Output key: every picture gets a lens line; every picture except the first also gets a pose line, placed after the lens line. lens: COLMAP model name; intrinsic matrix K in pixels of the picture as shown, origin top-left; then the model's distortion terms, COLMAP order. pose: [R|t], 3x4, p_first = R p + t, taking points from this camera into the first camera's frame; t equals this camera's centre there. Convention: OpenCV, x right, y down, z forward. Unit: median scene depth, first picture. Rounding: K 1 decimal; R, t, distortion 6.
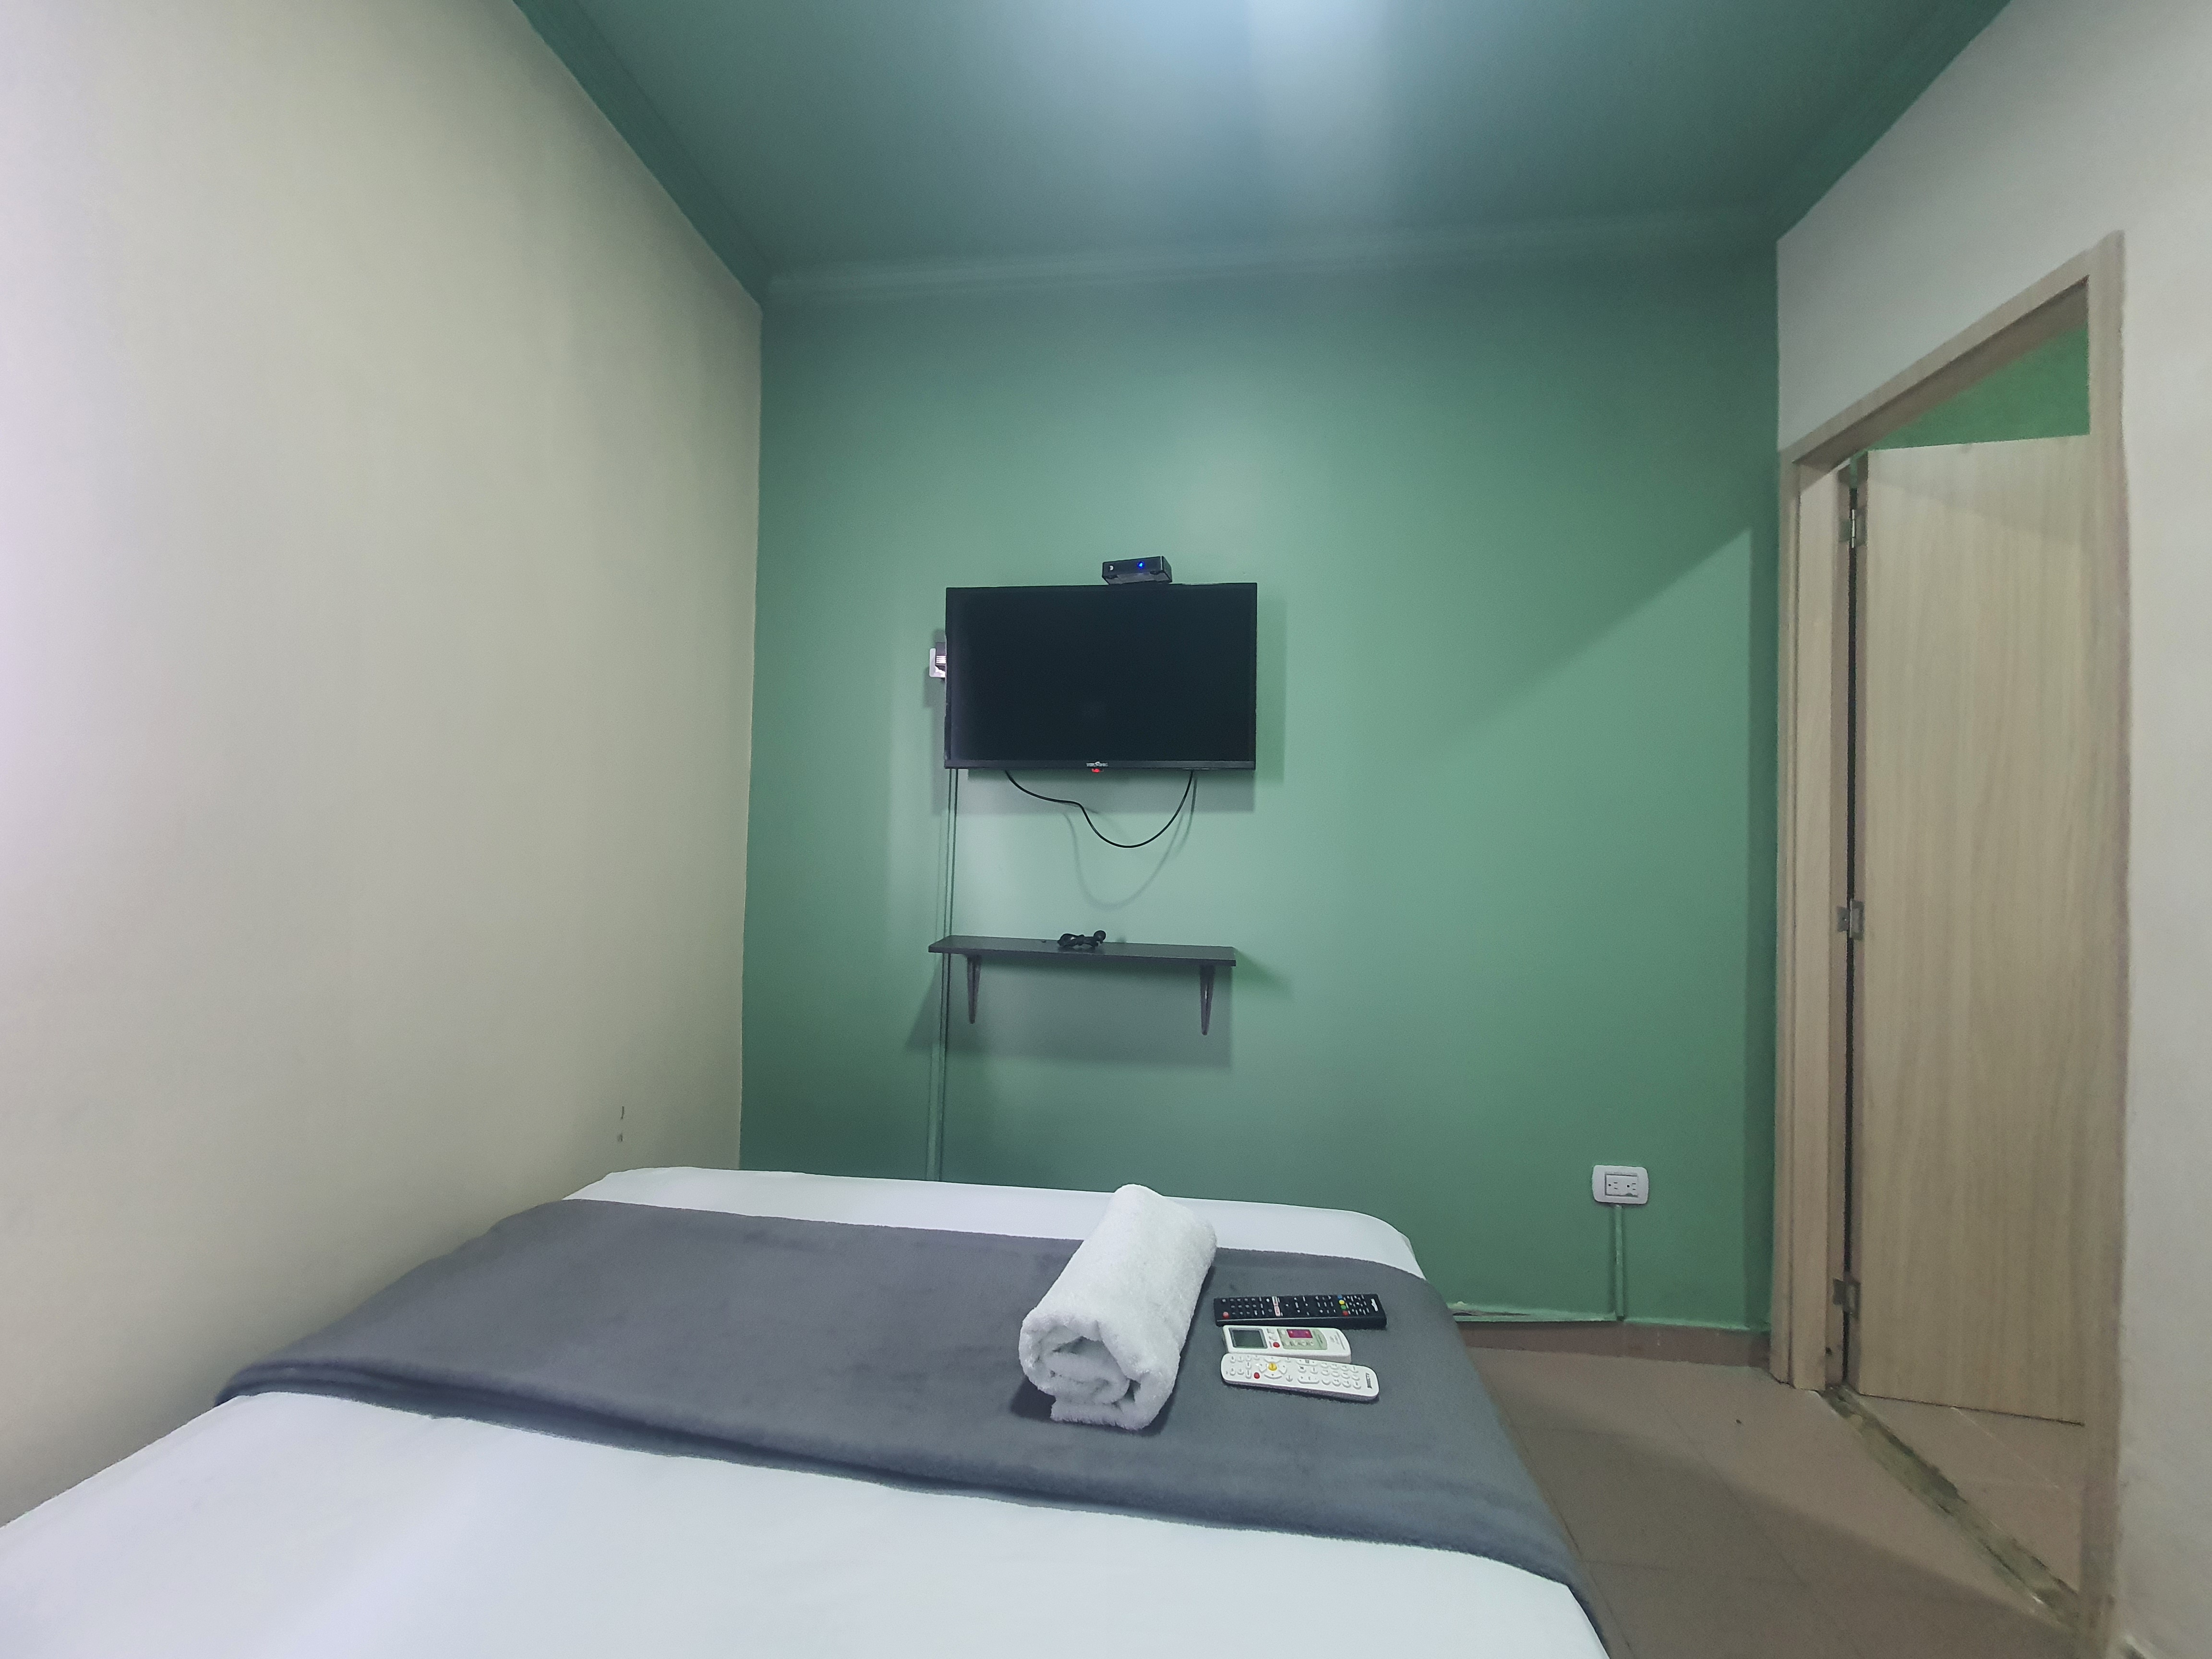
lens RADIAL K [[887.0, 0, 1094.2], [0, 887.0, 821.5], [0, 0, 1]] dist [-0.004298, -0.000563]
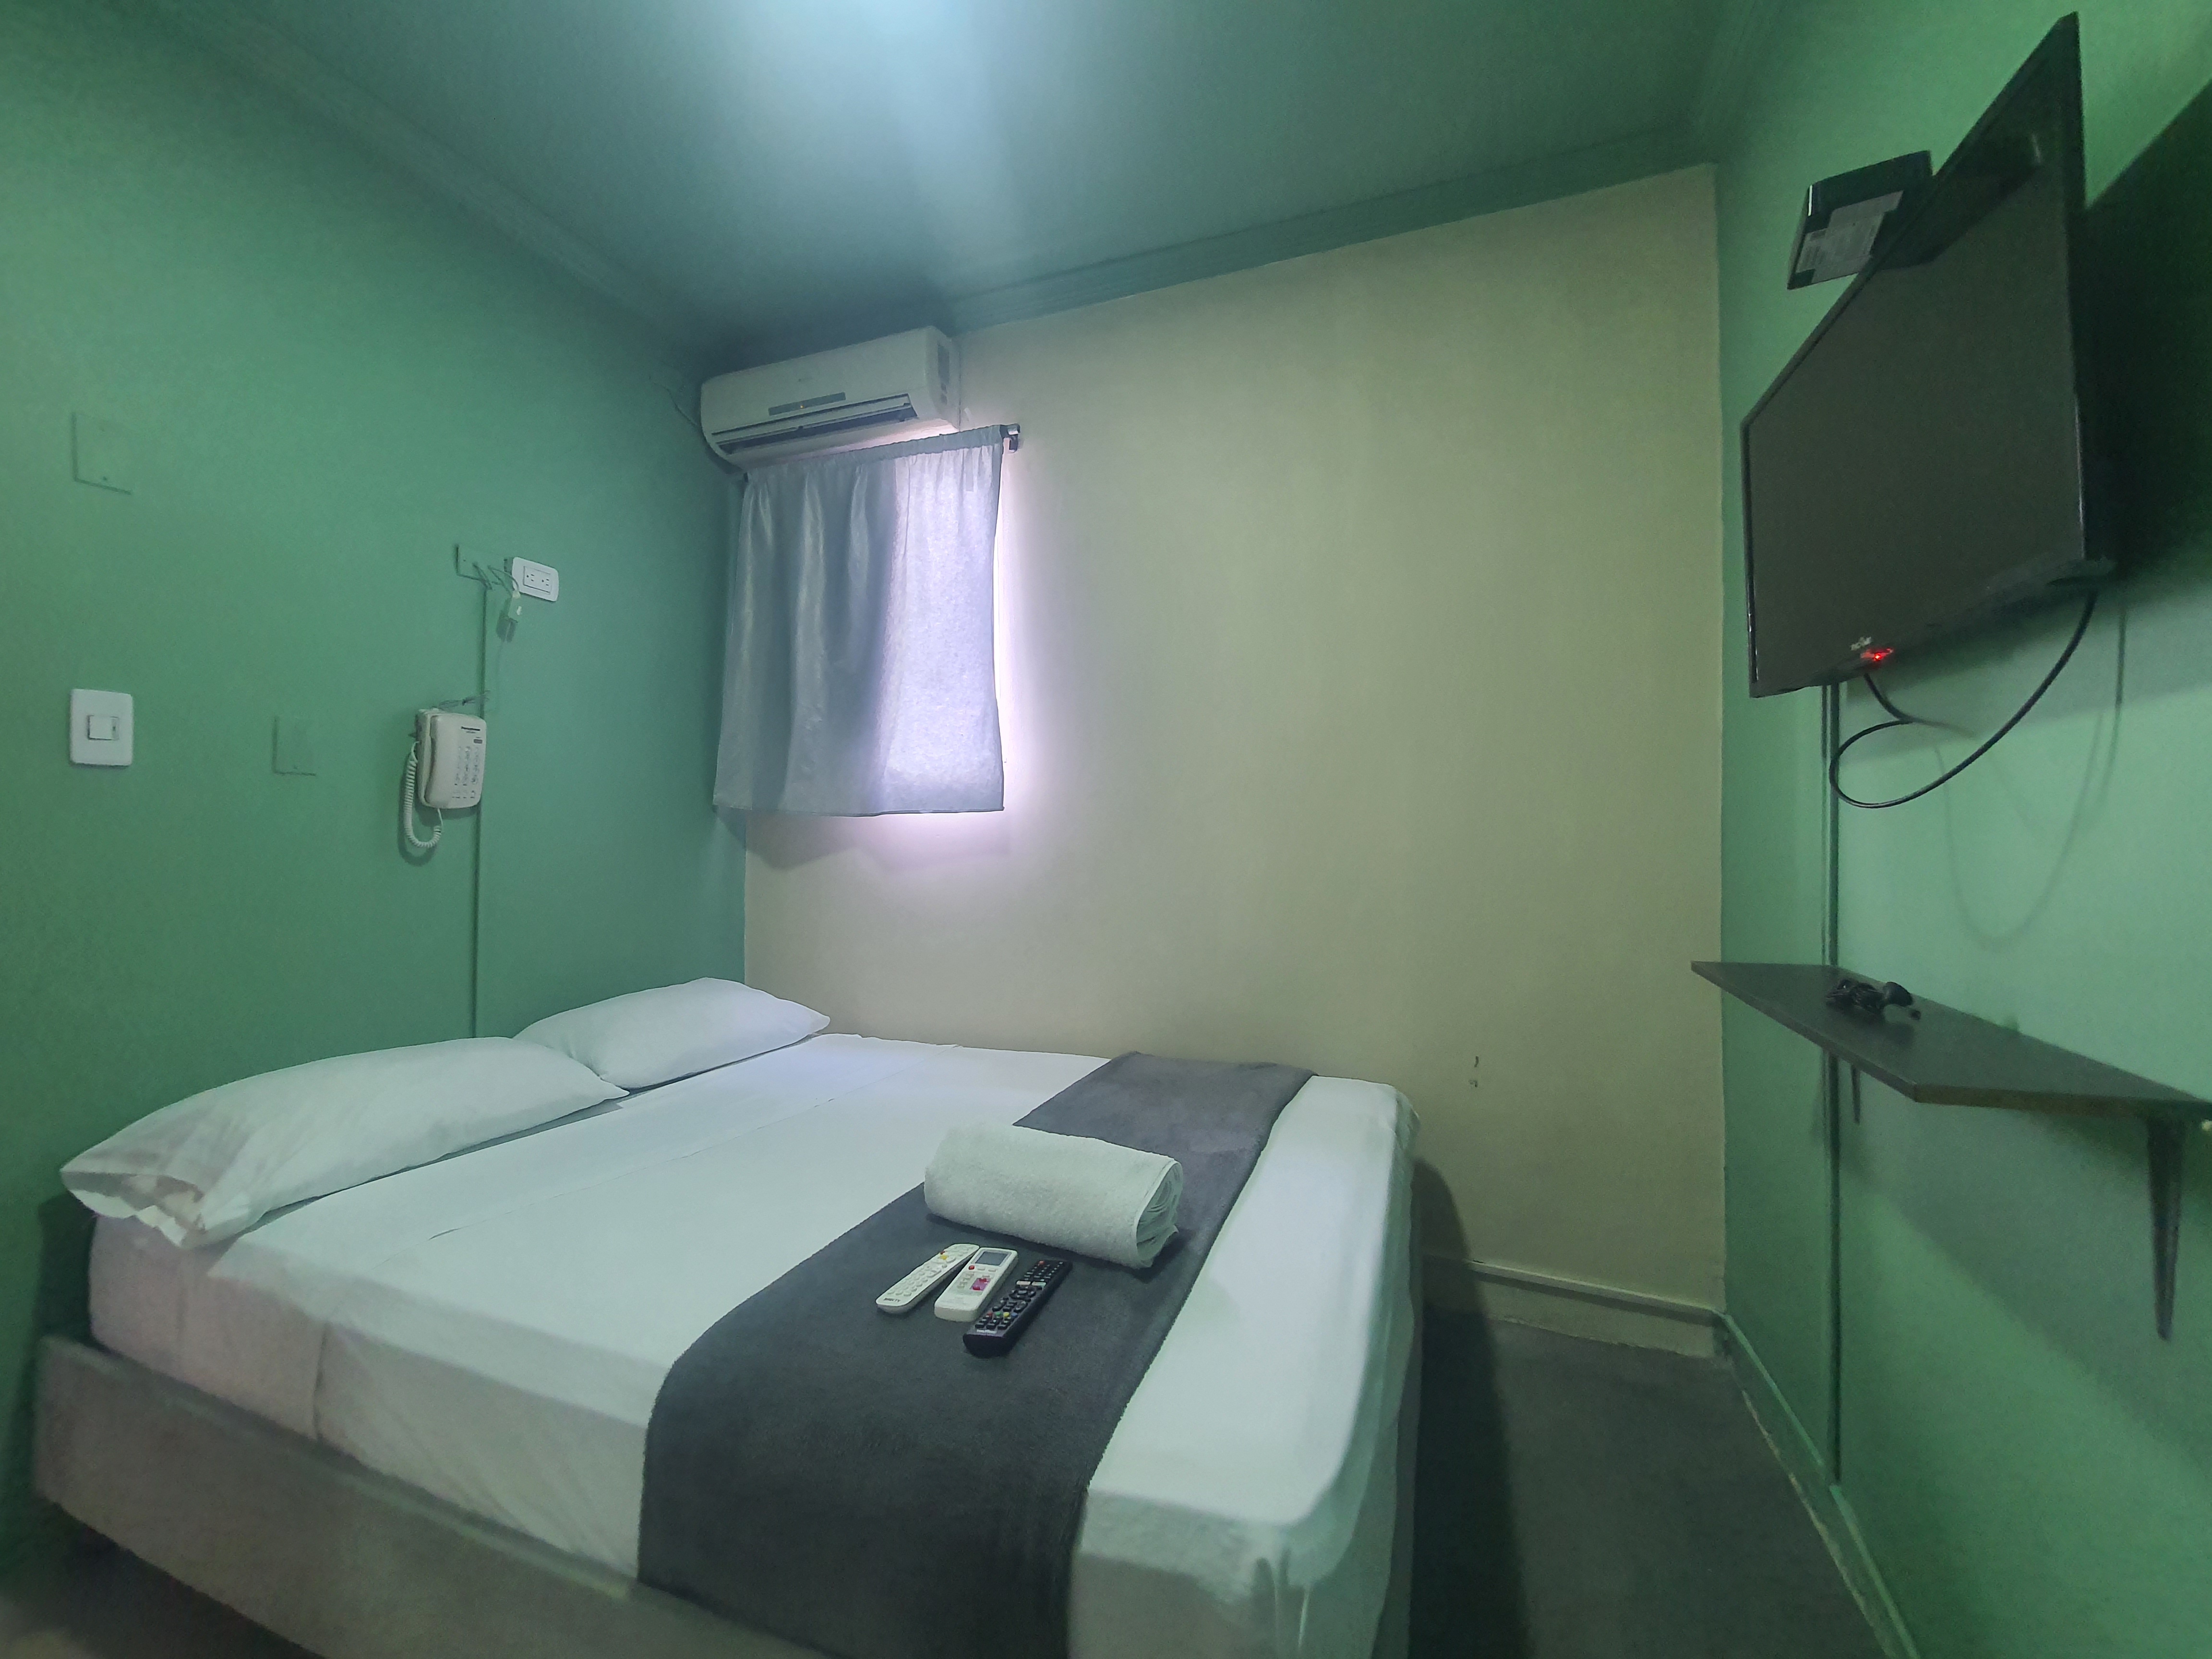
lens RADIAL K [[873.2, 0, 1076.2], [0, 873.2, 815.3], [0, 0, 1]] dist [-0.002438, -0.000257]
pose [[-0.255394, -0.031948, -0.966309, 0.607237], [0.013034, 0.999249, -0.036482, 0.047584], [0.966749, -0.021912, -0.254786, 0.727430]]
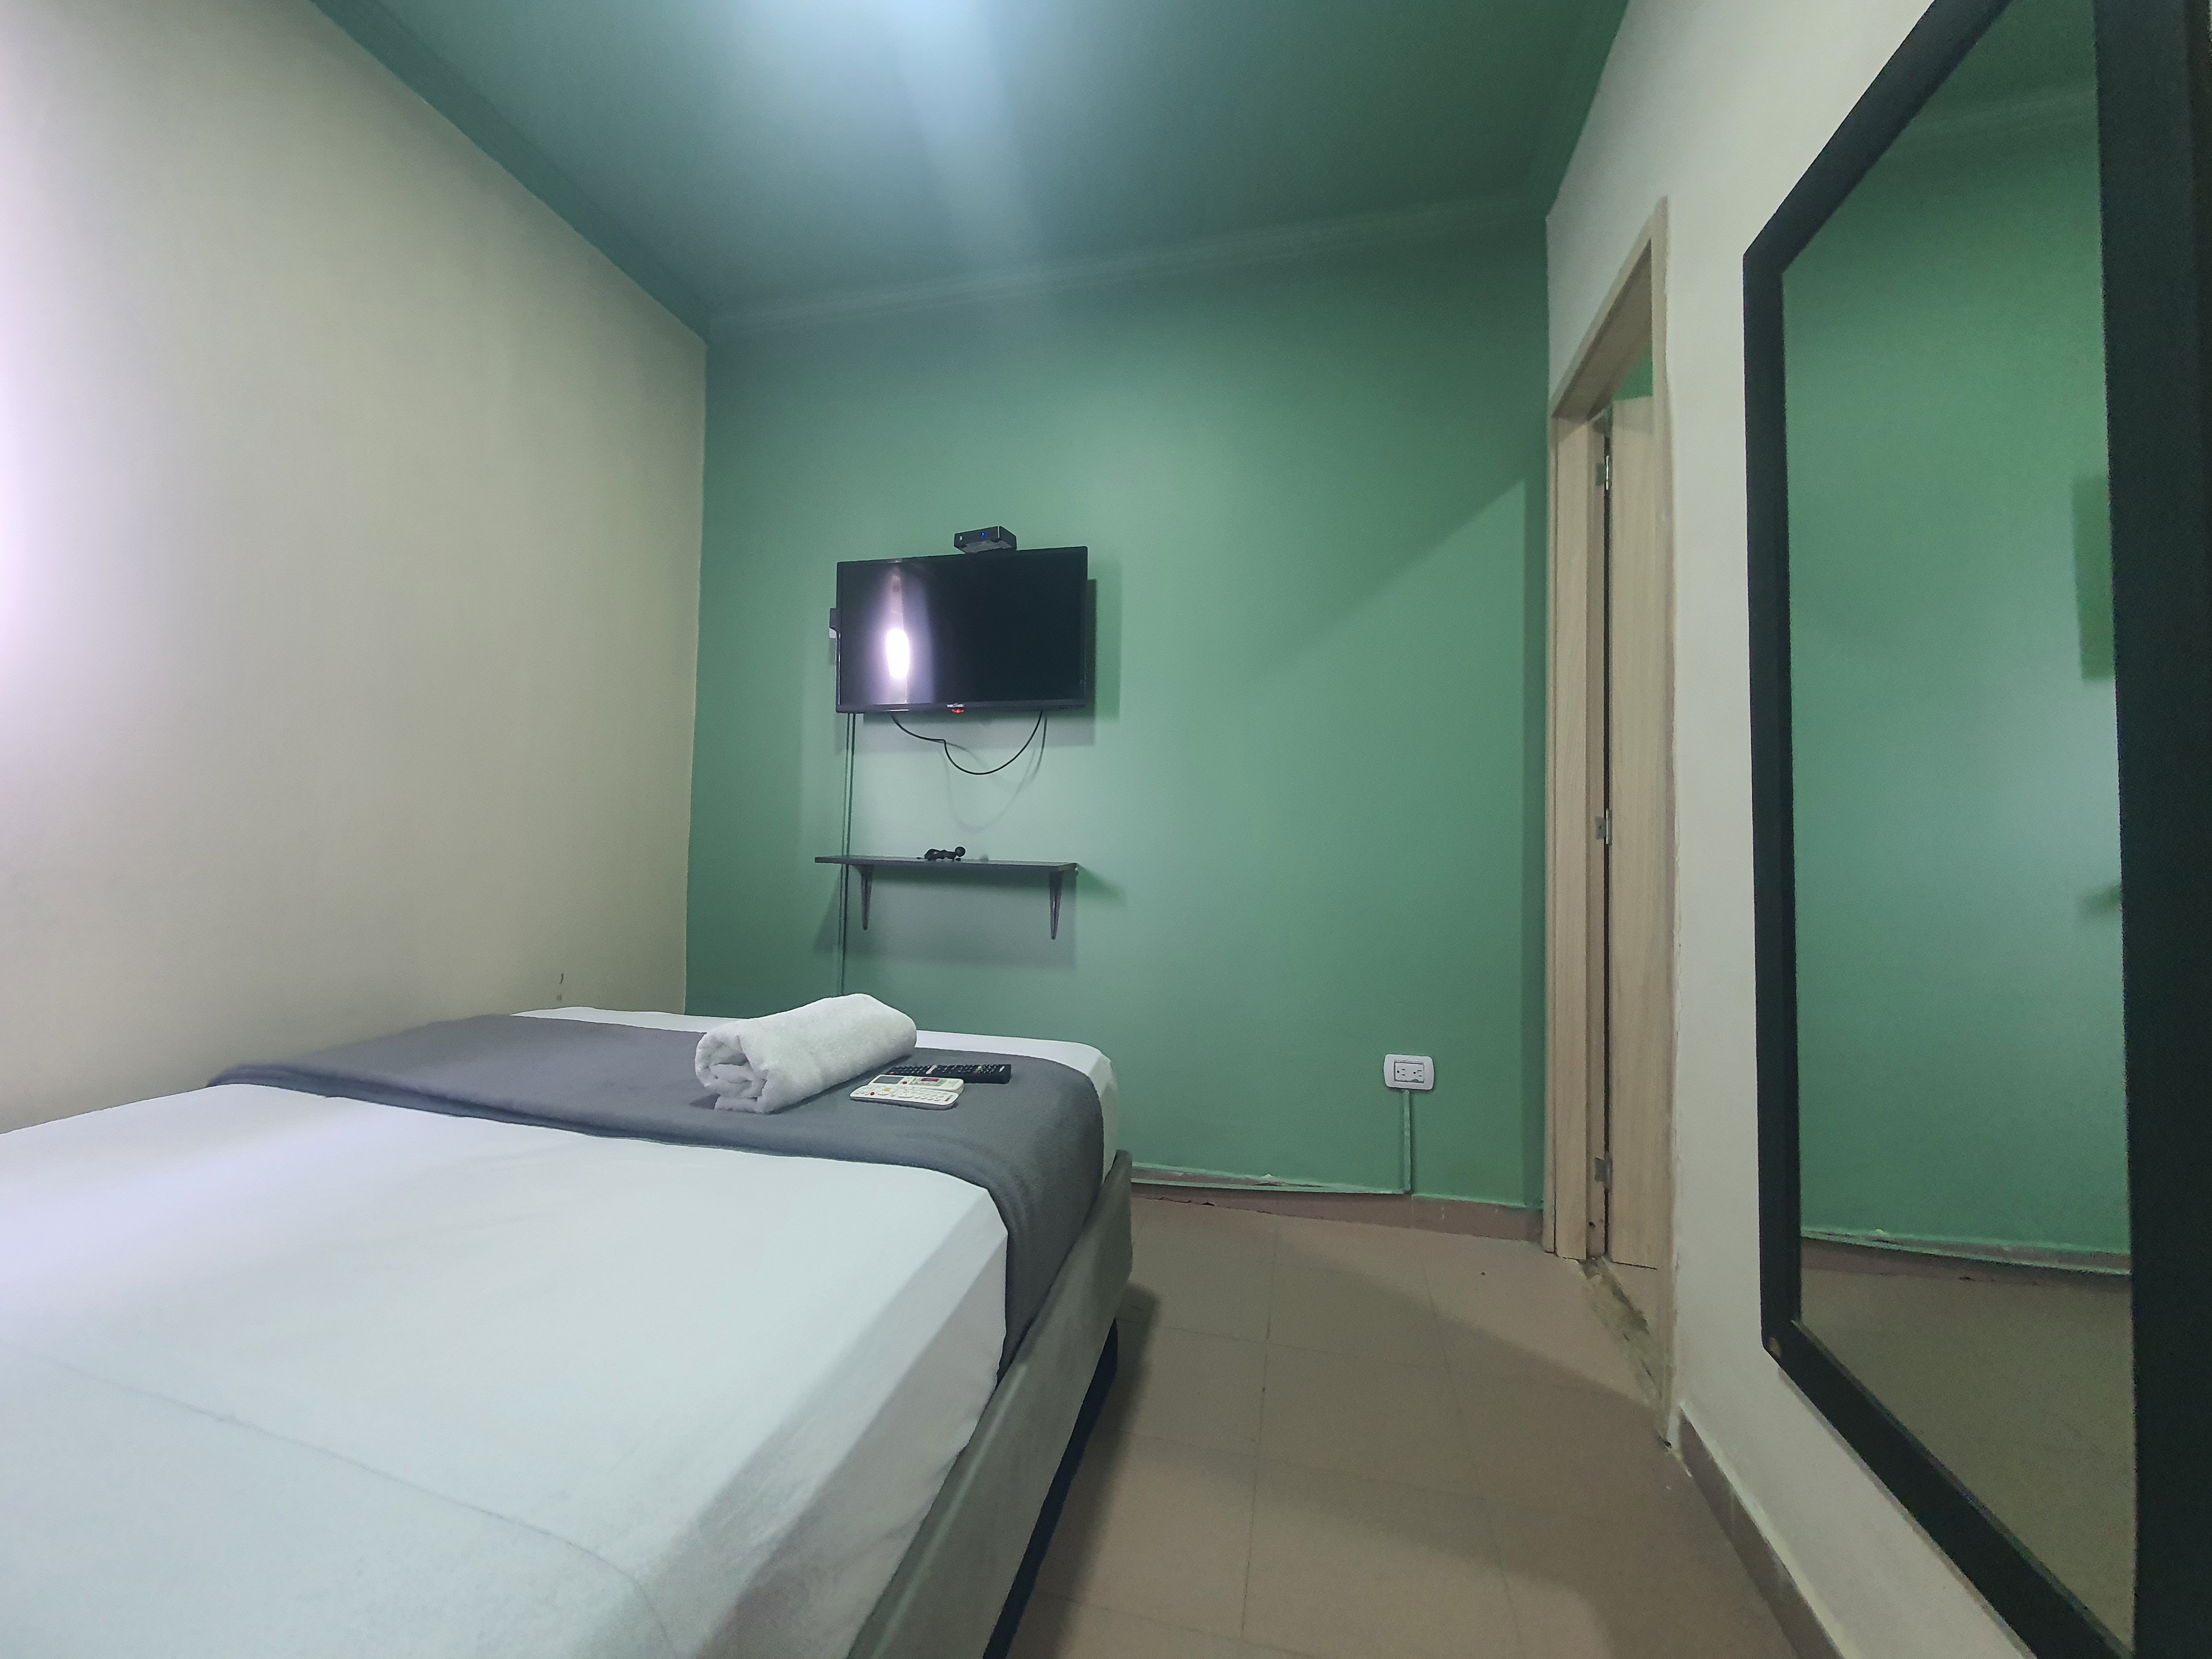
lens RADIAL K [[880.0, 0, 1084.1], [0, 880.0, 817.7], [0, 0, 1]] dist [-0.001601, -0.000852]
pose [[0.993141, -0.003077, -0.116878, 0.320909], [0.001290, 0.999881, -0.015364, 0.107853], [0.116912, 0.015107, 0.993027, -0.149124]]
